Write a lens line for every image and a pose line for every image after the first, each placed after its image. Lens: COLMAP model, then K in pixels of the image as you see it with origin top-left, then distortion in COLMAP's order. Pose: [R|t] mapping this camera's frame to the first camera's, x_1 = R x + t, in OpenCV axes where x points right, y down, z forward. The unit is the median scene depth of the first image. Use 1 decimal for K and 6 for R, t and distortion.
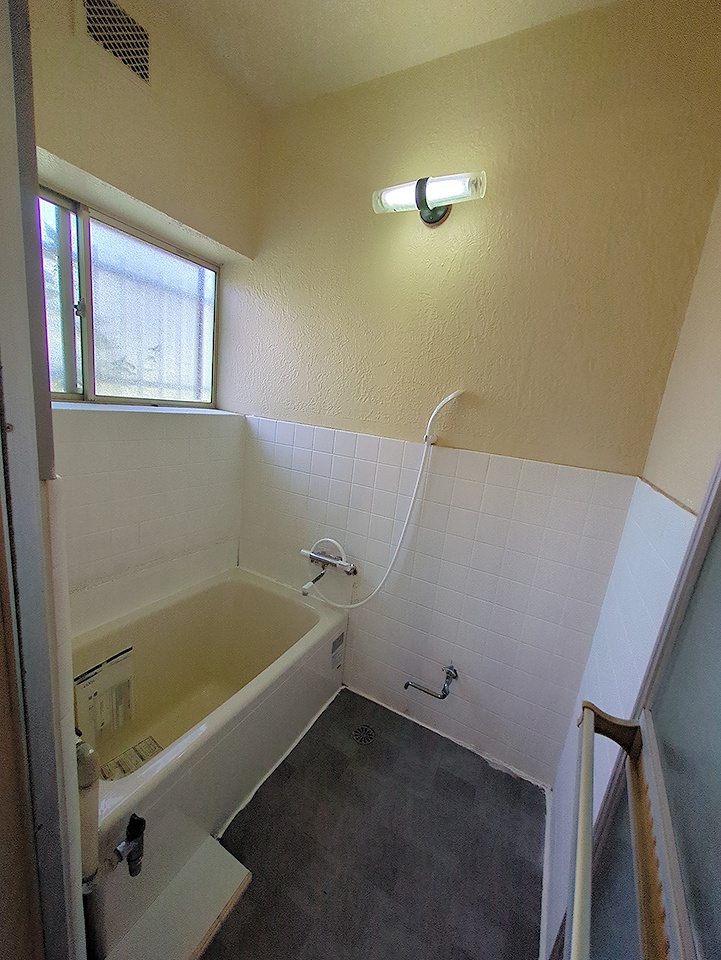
lens RADIAL K [[376.0, 0, 354.5], [0, 376.0, 490.1], [0, 0, 1]] dist [-0.002063, -0.000576]
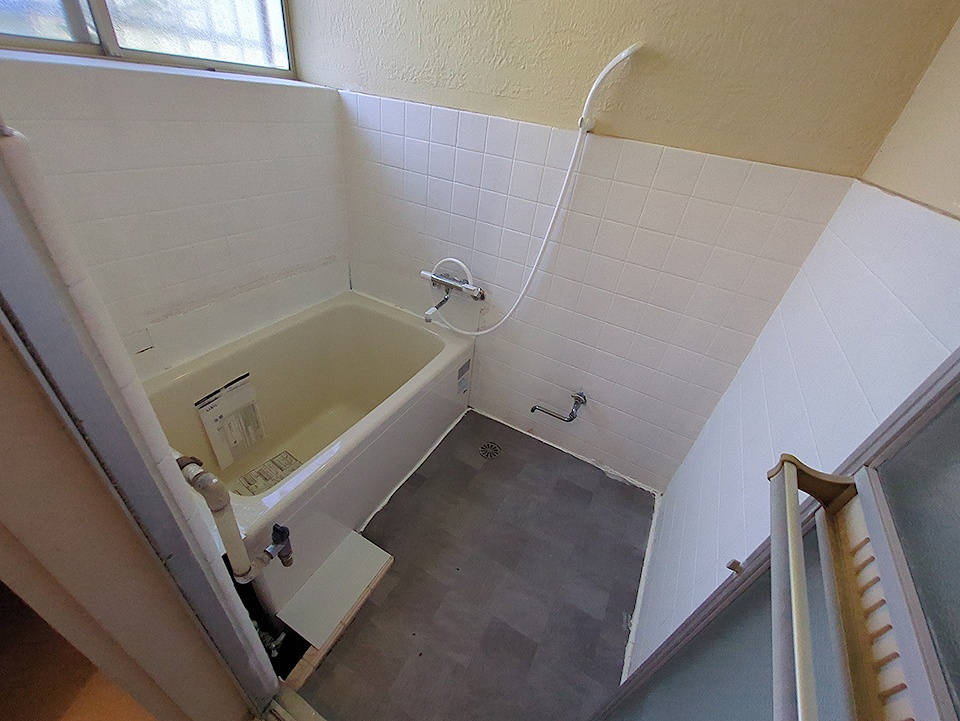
lens RADIAL K [[376.0, 0, 481.9], [0, 376.0, 362.0], [0, 0, 1]] dist [-0.002063, -0.000576]
pose [[0.999545, 0.002482, 0.030046, -0.027825], [-0.013605, 0.926481, 0.376095, 0.024258], [-0.026903, -0.376333, 0.926094, 0.110692]]
